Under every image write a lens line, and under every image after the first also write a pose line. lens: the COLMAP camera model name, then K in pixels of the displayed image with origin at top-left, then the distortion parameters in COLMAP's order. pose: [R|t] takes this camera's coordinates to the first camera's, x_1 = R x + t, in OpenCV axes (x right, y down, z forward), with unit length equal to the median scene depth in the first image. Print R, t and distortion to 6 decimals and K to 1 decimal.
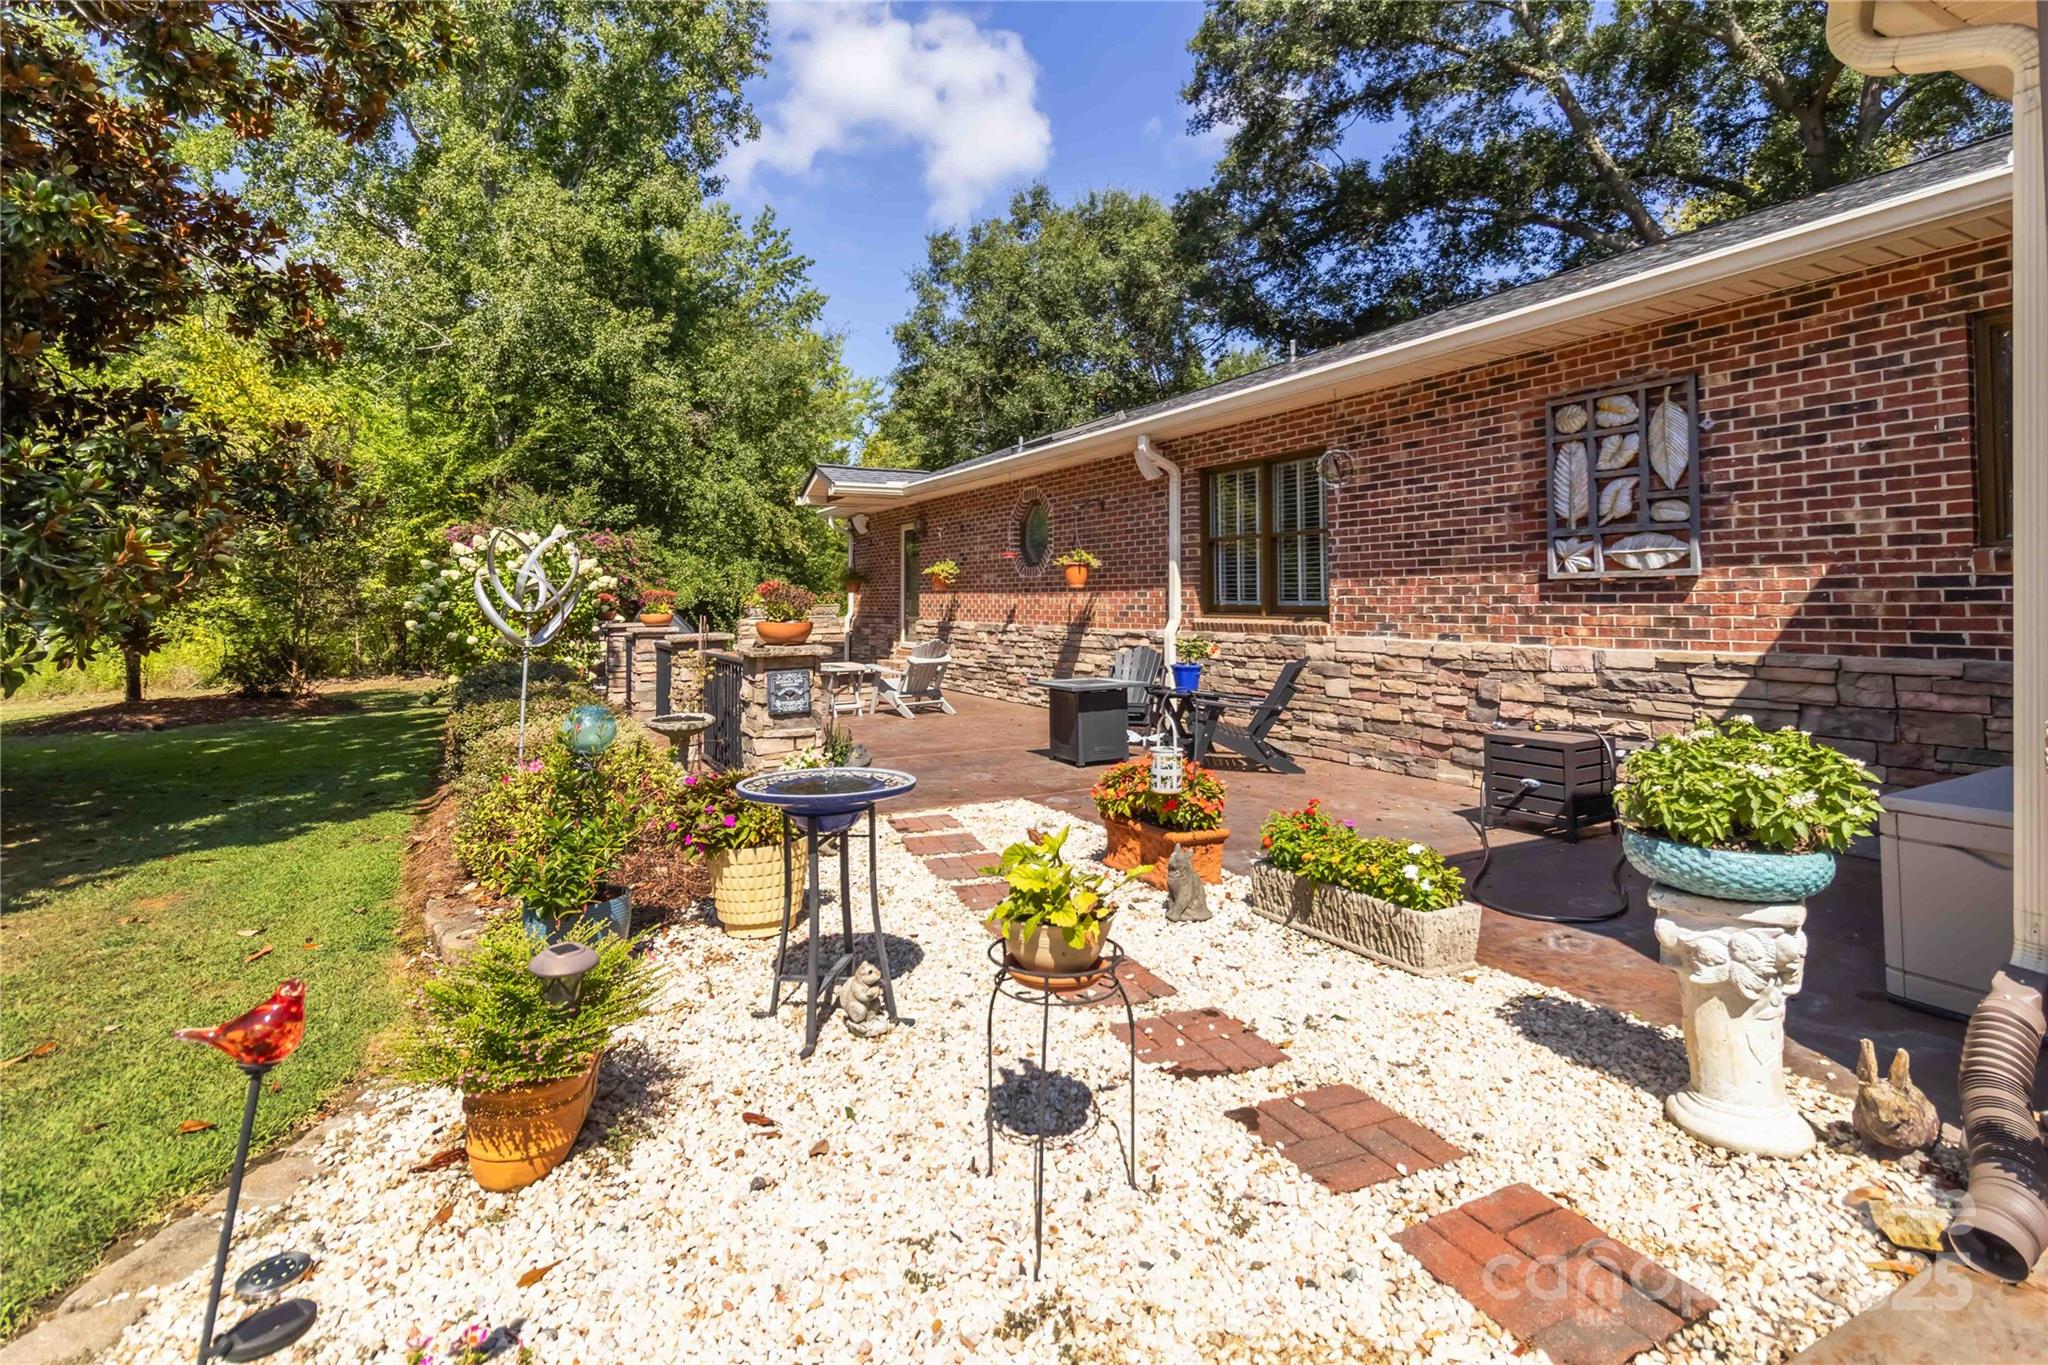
lens RADIAL K [[977.3, 0, 1026.4], [0, 977.3, 569.6], [0, 0, 1]] dist [-0.000207, -0.000034]
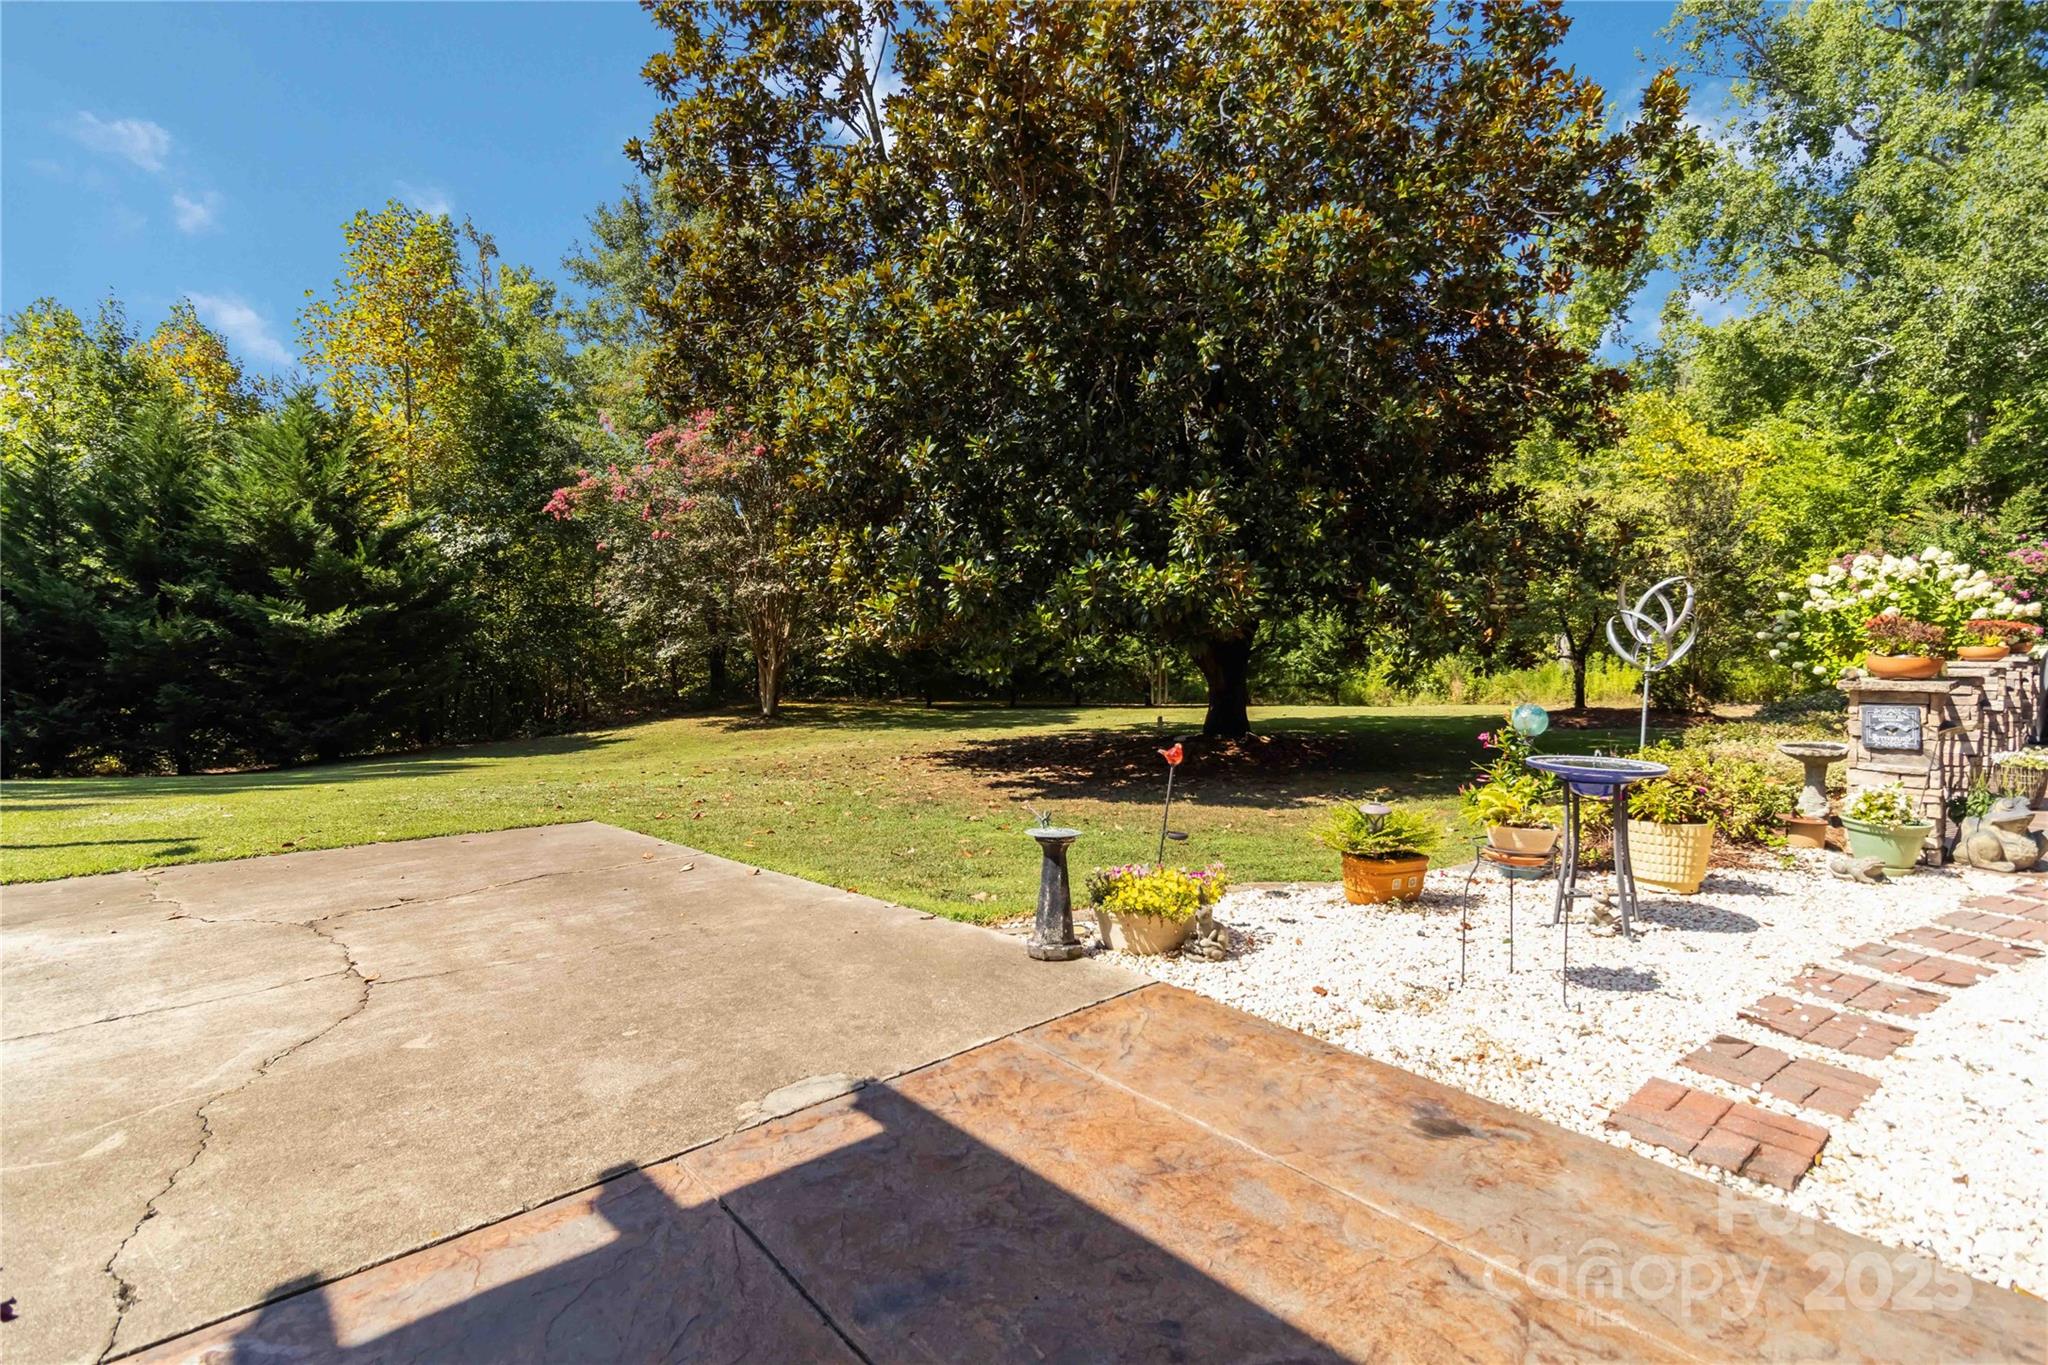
lens RADIAL K [[966.2, 0, 1018.8], [0, 966.2, 616.7], [0, 0, 1]] dist [0.000866, 0.000643]
pose [[0.219111, -0.021369, -0.975466, 0.688069], [0.041481, 0.999060, -0.012569, -0.015155], [0.974818, -0.037709, 0.219792, -0.101127]]
